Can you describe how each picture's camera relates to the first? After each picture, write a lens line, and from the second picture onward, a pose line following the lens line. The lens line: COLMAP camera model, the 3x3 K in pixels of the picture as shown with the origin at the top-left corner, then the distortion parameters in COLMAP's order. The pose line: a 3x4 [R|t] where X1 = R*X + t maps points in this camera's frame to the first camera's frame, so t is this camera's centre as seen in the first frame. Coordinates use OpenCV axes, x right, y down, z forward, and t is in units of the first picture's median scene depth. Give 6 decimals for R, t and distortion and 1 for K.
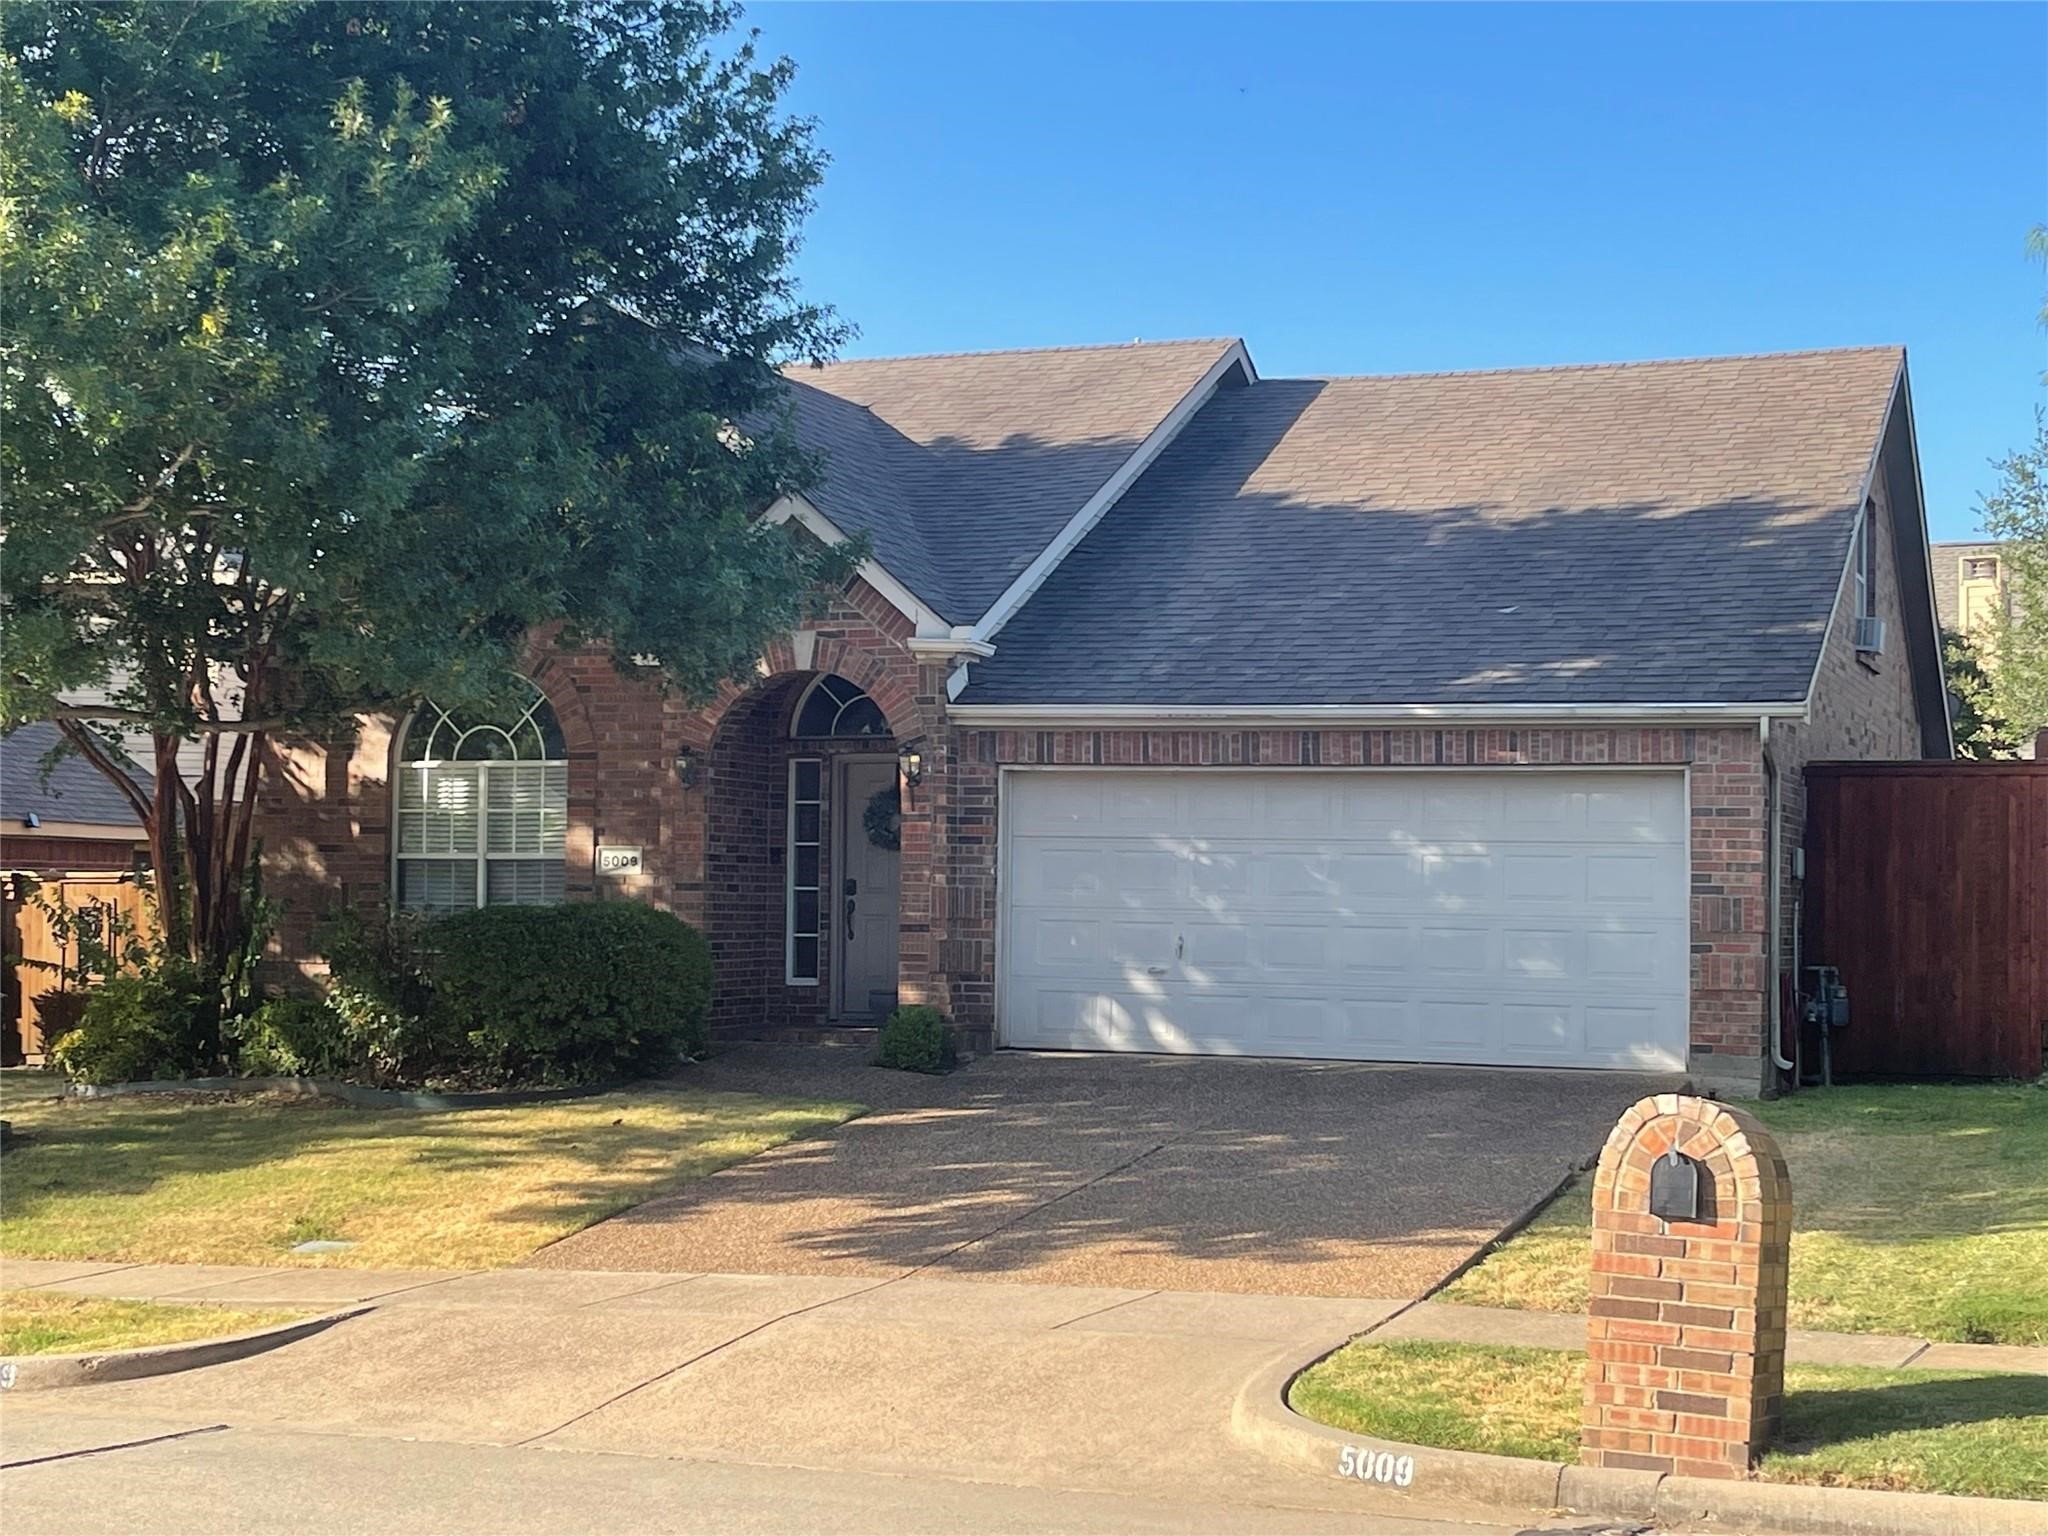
lens RADIAL K [[3105.6, 0, 1024.5], [0, 3105.6, 769.1], [0, 0, 1]] dist [-0.010596, 0.000000]
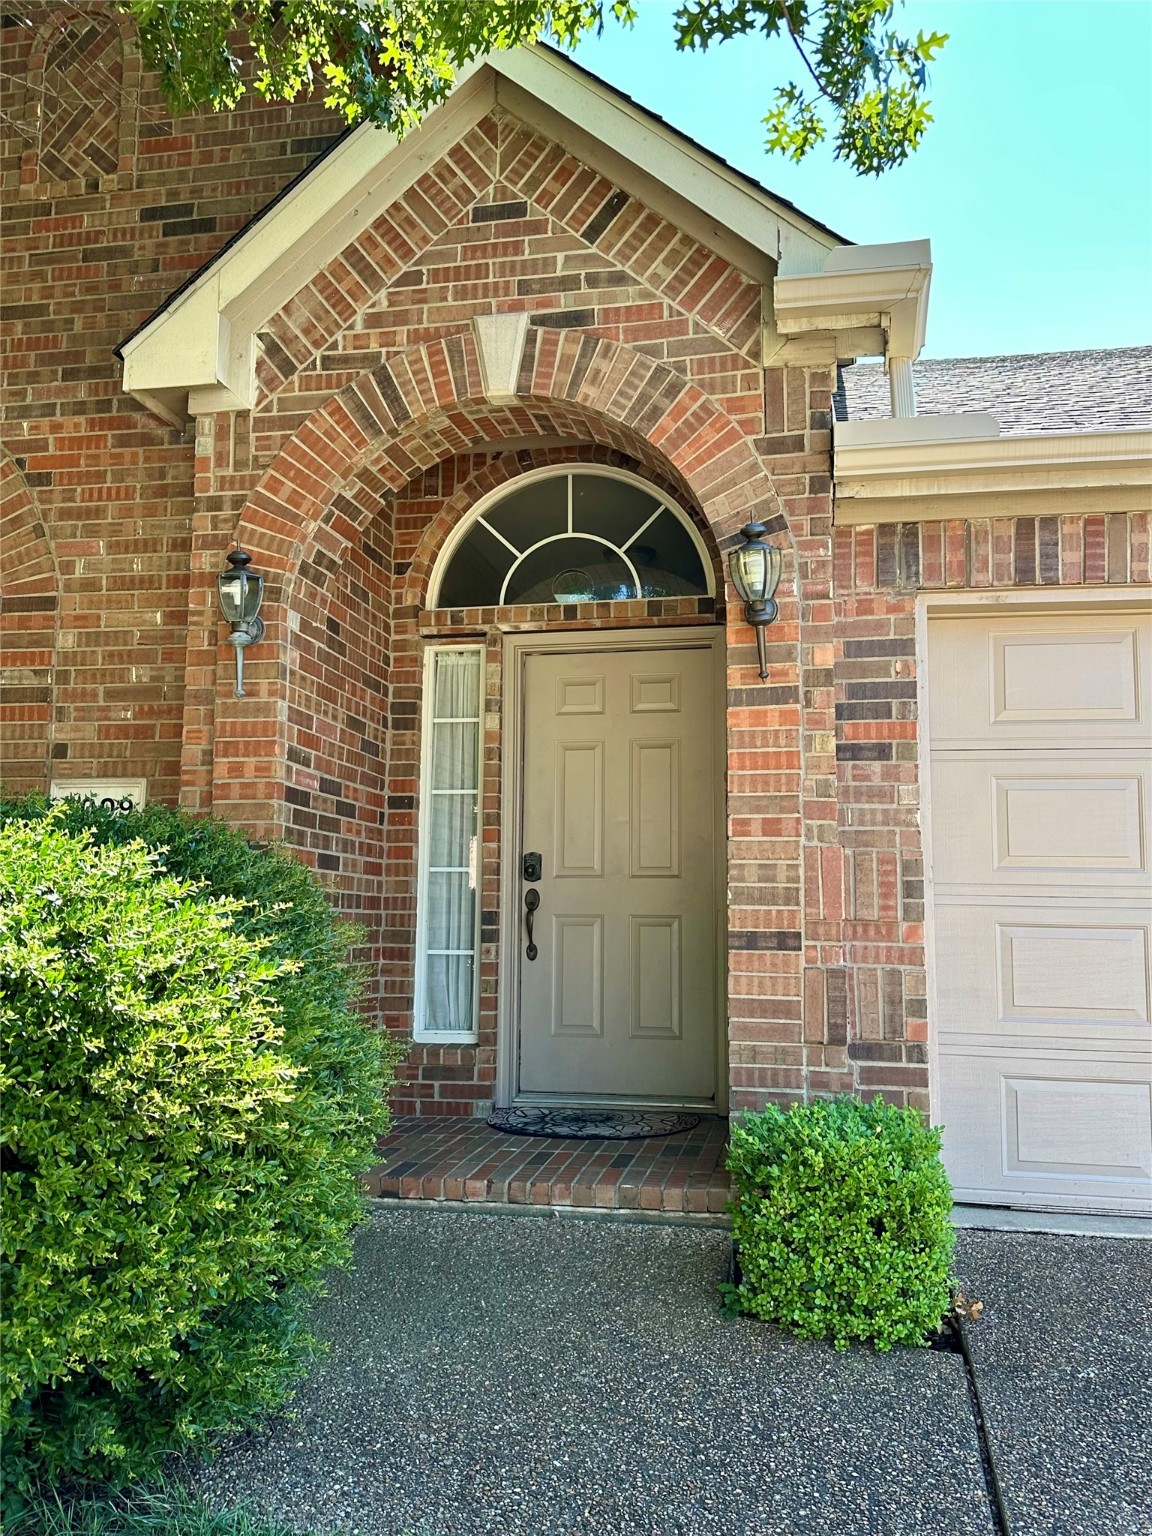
lens RADIAL K [[1299.4, 0, 575.1], [0, 1299.4, 765.7], [0, 0, 1]] dist [0.087245, 0.000083]
pose [[0.988409, 0.017685, 0.150783, -0.089643], [-0.006003, 0.996968, -0.077579, 0.040264], [-0.151698, 0.075775, 0.985518, 0.809116]]
